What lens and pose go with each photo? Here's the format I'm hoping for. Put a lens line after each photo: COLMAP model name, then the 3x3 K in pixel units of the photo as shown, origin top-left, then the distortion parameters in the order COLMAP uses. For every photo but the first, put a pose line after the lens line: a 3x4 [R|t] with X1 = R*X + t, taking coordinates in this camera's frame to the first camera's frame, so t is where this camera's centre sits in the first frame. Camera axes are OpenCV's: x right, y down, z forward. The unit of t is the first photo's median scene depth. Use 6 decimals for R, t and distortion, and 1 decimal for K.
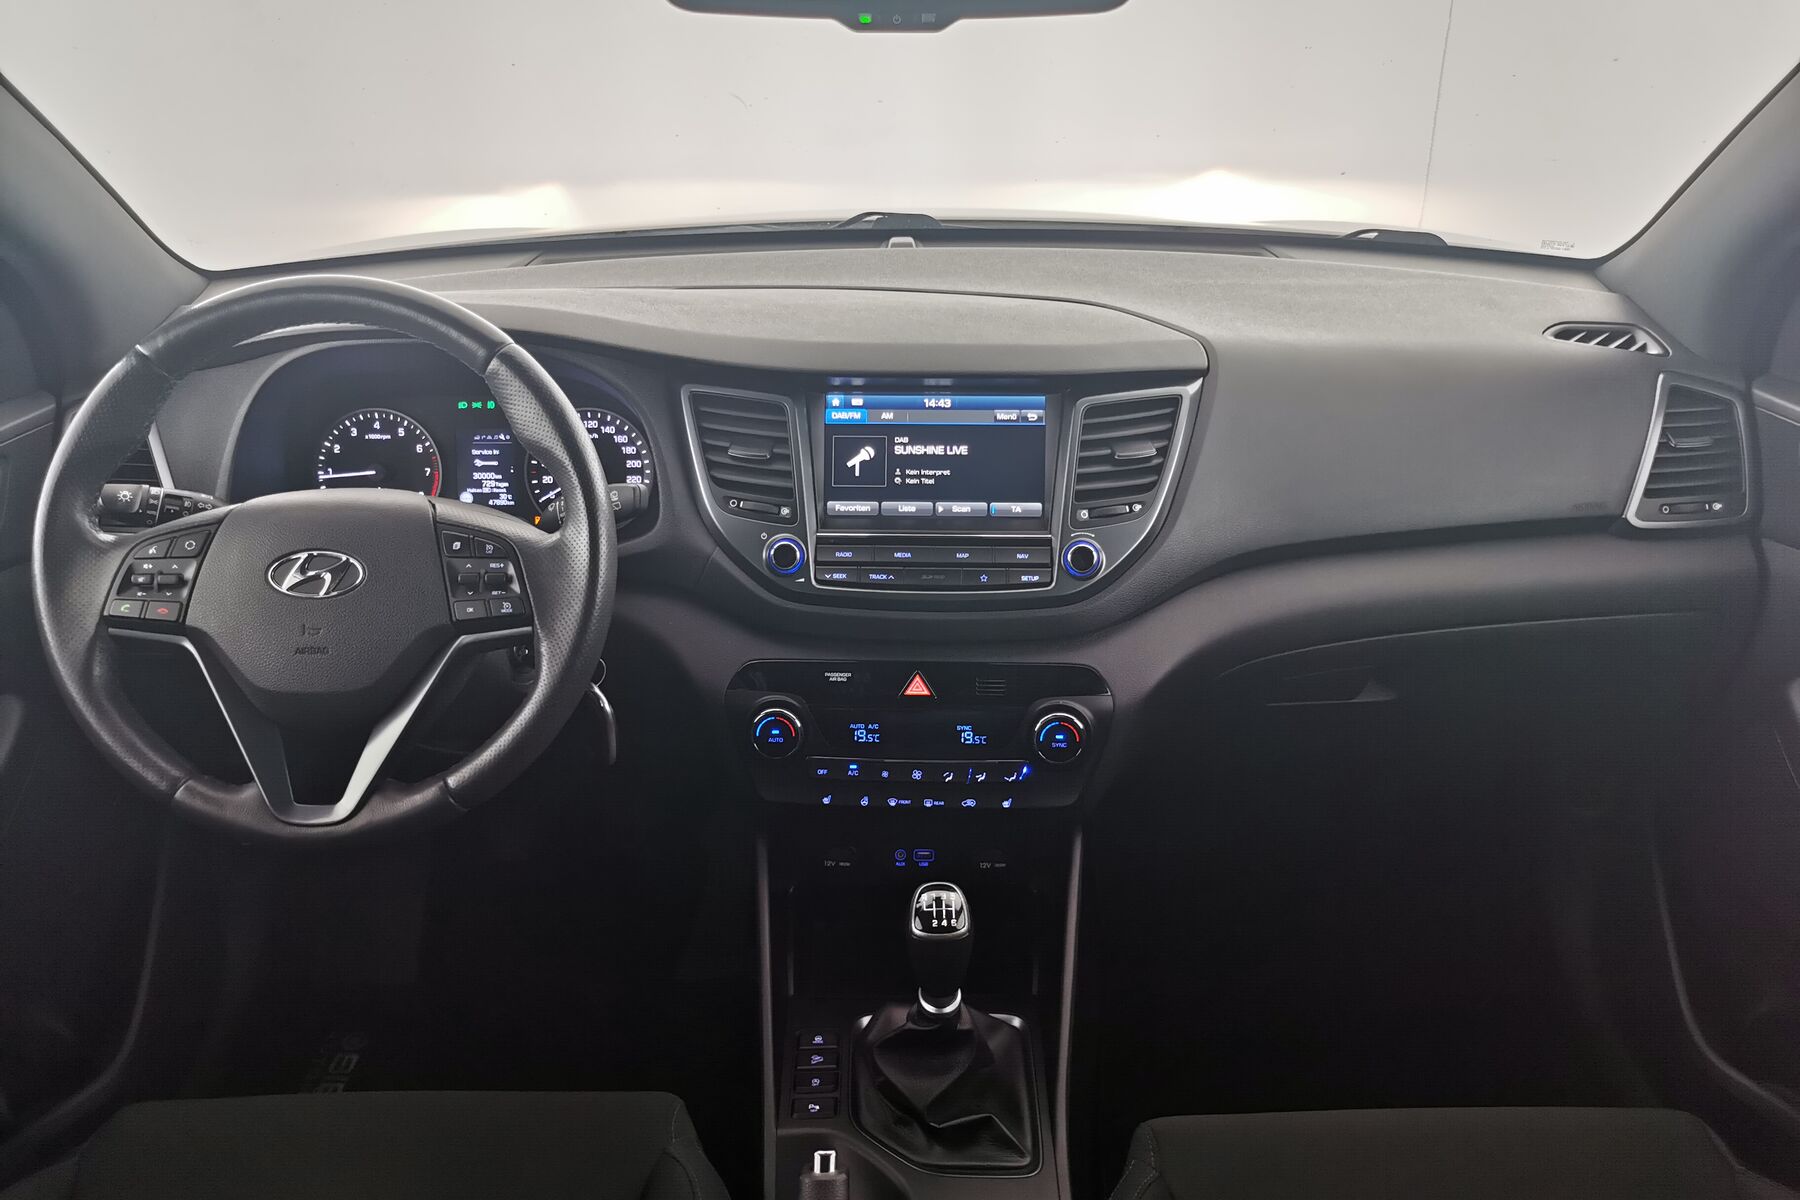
lens RADIAL K [[1427.9, 0, 903.3], [0, 1427.9, 597.0], [0, 0, 1]] dist [0.006989, -0.013019]
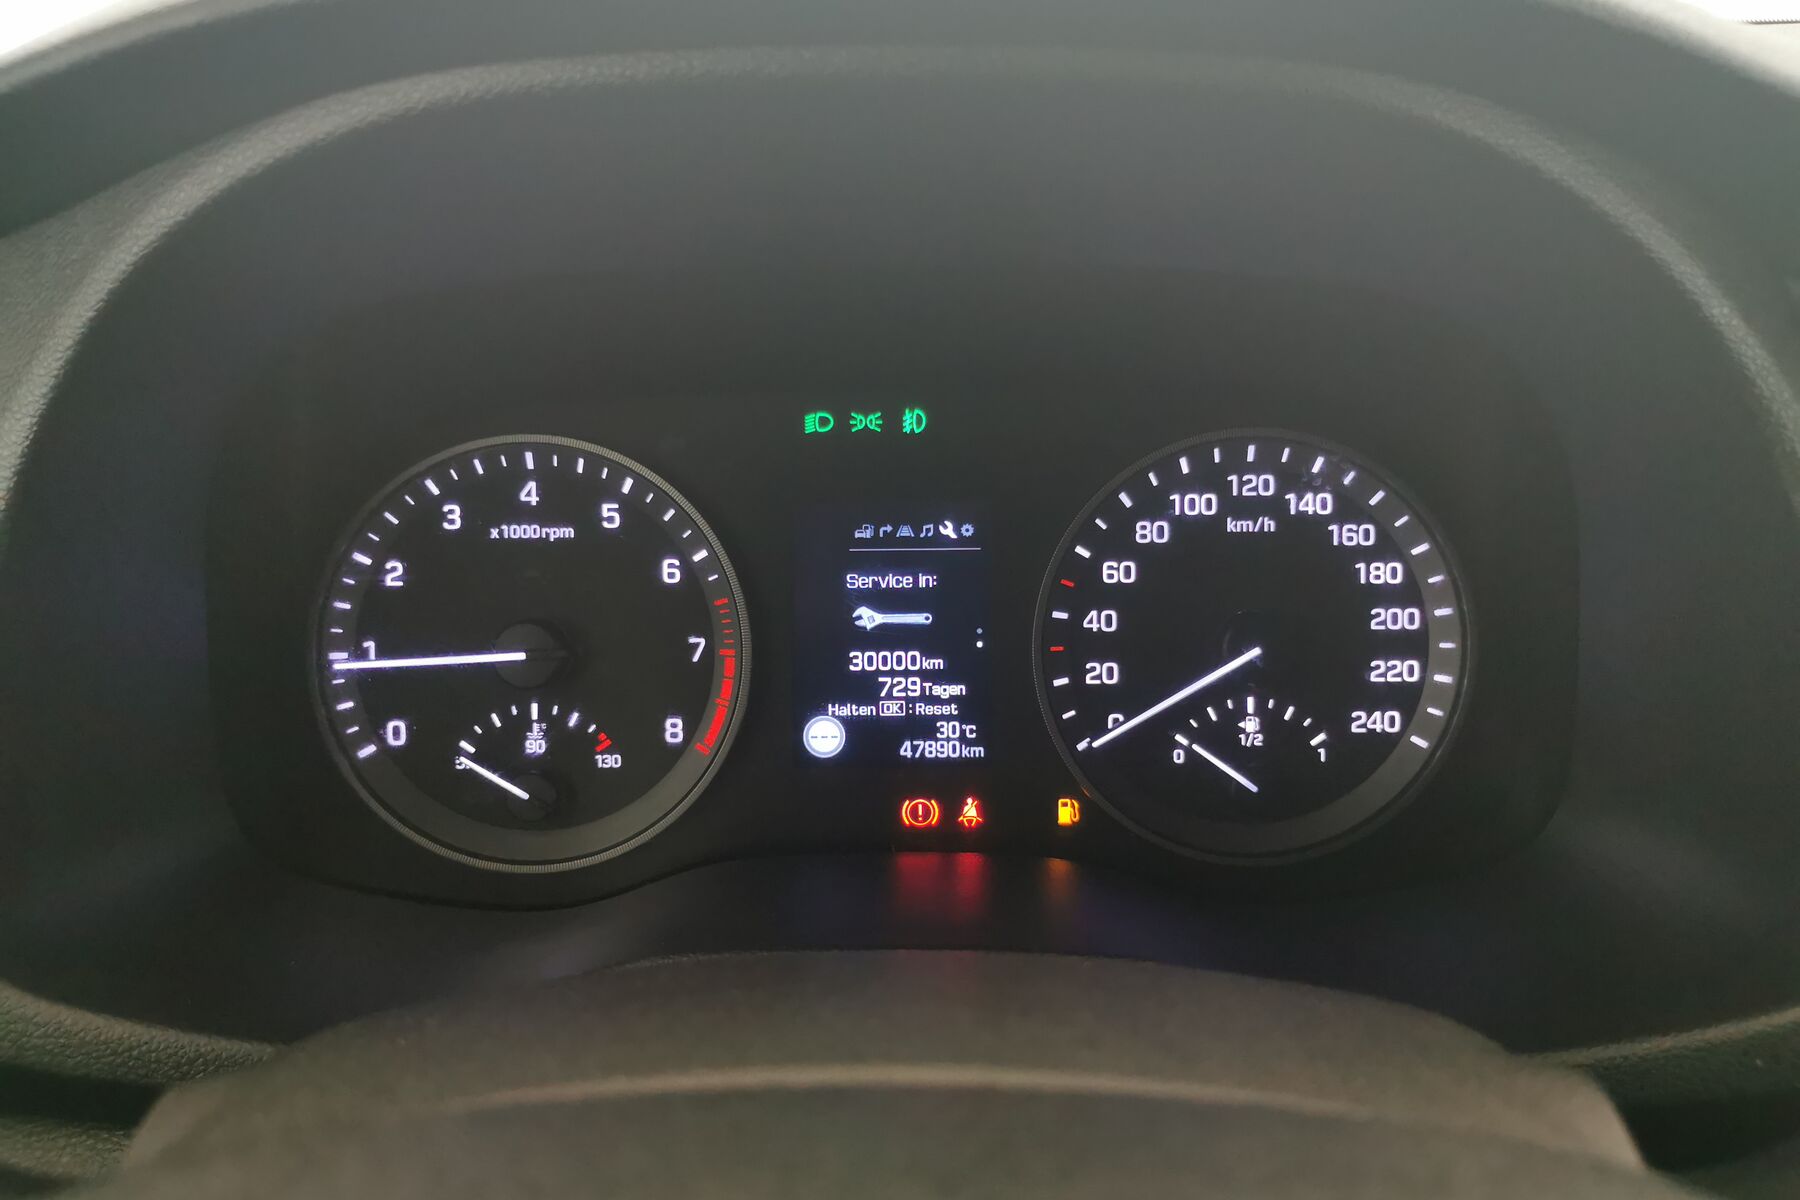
lens RADIAL K [[1427.9, 0, 886.5], [0, 1427.9, 594.2], [0, 0, 1]] dist [0.006989, -0.013019]
pose [[0.999860, -0.004215, -0.016188, -0.317894], [0.003688, 0.999468, -0.032398, -0.098167], [0.016316, 0.032334, 0.999344, 0.775063]]
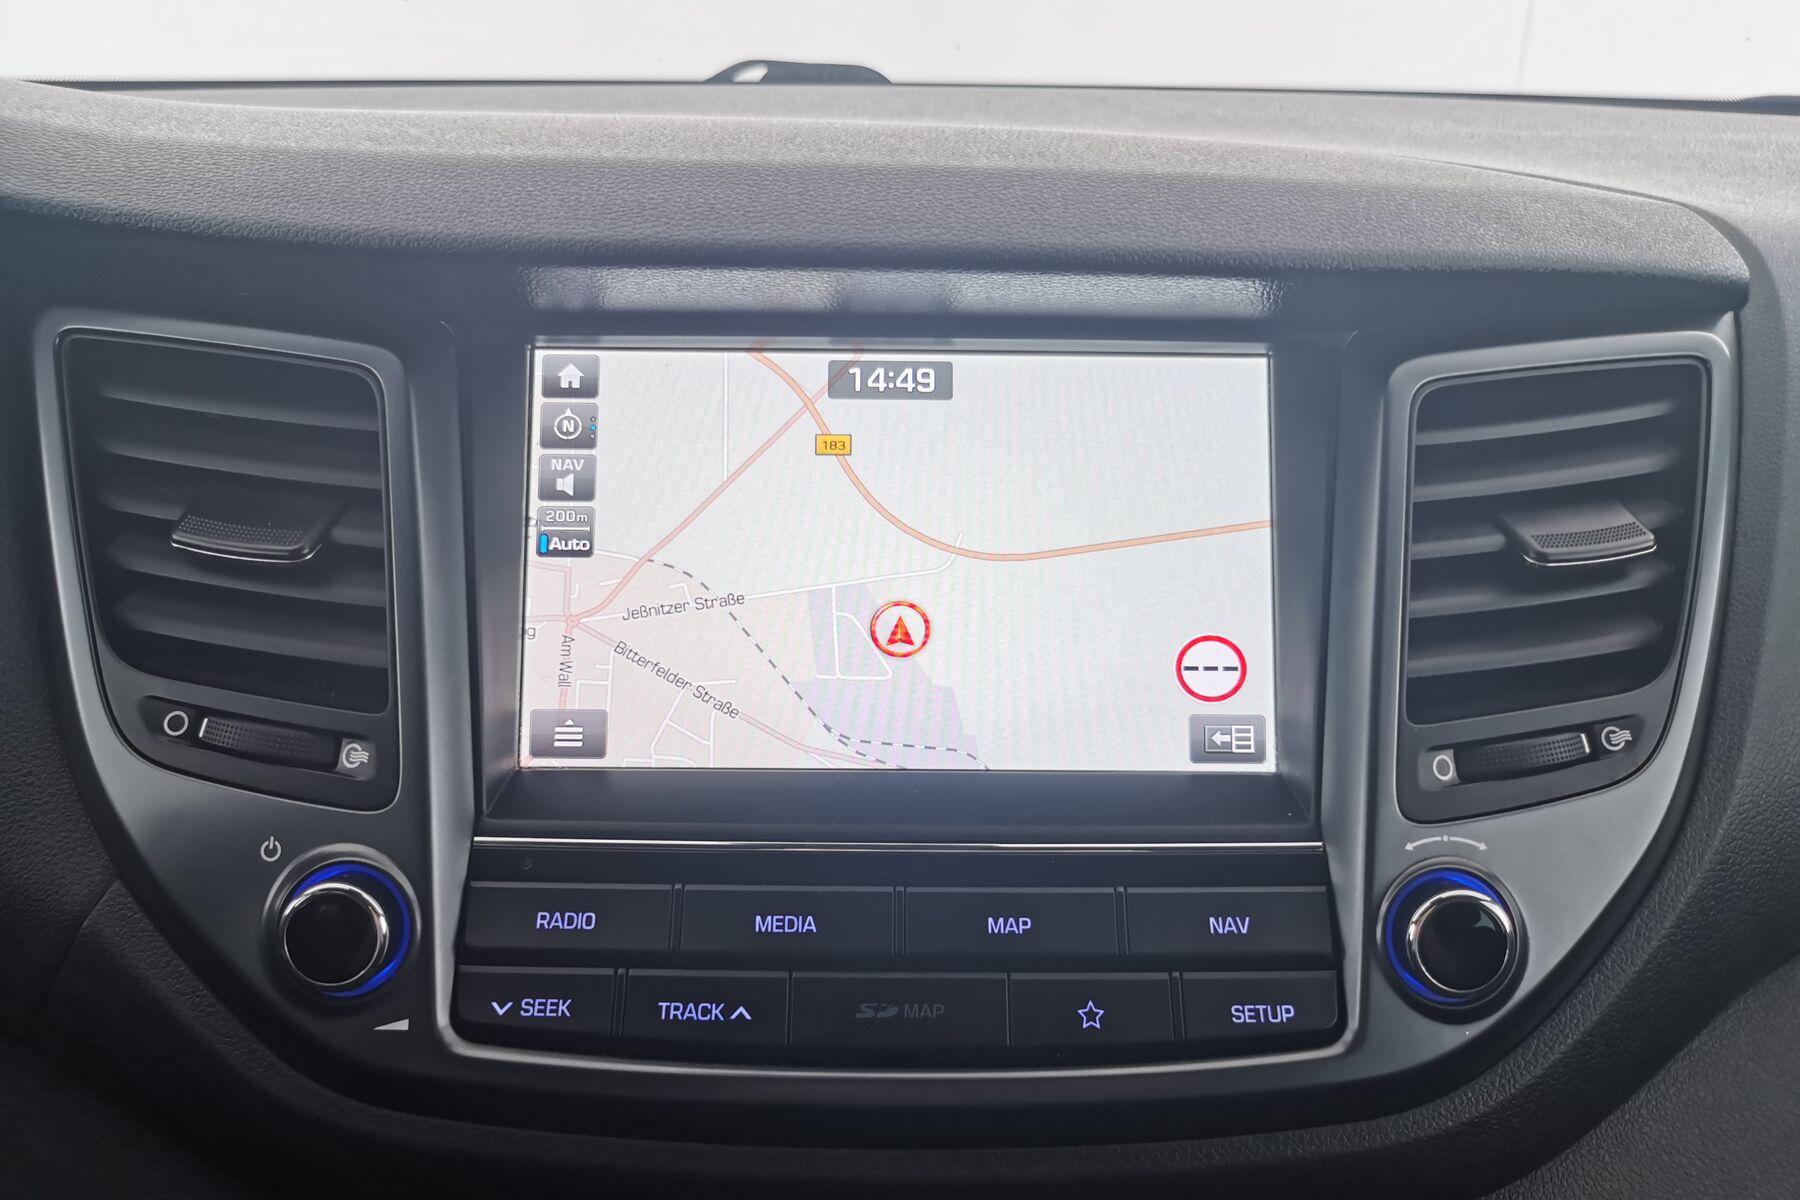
lens RADIAL K [[1427.9, 0, 906.4], [0, 1427.9, 595.2], [0, 0, 1]] dist [0.006989, -0.013019]
pose [[0.998865, 0.000802, 0.047623, 0.009255], [0.001941, 0.998342, -0.057526, -0.073861], [-0.047590, 0.057554, 0.997207, 0.710281]]
